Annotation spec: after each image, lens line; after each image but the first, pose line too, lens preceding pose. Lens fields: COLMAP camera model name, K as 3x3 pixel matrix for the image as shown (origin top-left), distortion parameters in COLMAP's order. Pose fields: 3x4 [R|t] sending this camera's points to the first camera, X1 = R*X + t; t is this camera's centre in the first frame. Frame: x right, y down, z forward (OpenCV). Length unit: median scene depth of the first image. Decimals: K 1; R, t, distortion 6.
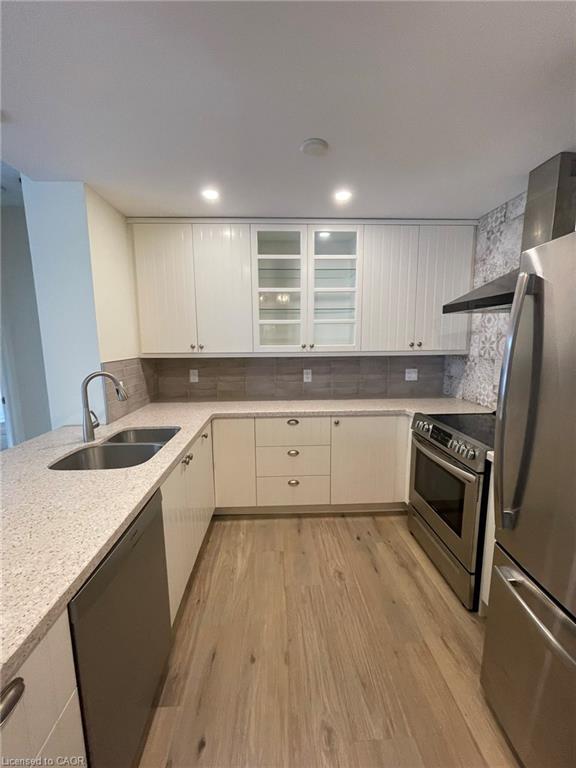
lens RADIAL K [[309.8, 0, 287.2], [0, 309.8, 384.4], [0, 0, 1]] dist [0.000382, 0.000213]
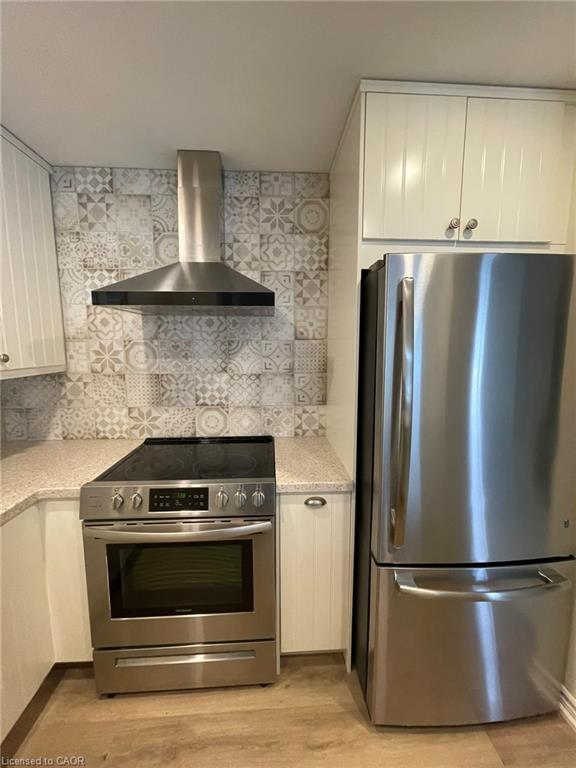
lens RADIAL K [[309.8, 0, 288.0], [0, 309.8, 382.4], [0, 0, 1]] dist [0.000382, 0.000213]
pose [[-0.006181, -0.109746, 0.993940, -0.089735], [0.147871, 0.982932, 0.109450, -0.083986], [-0.988987, 0.147651, 0.010153, 0.585651]]
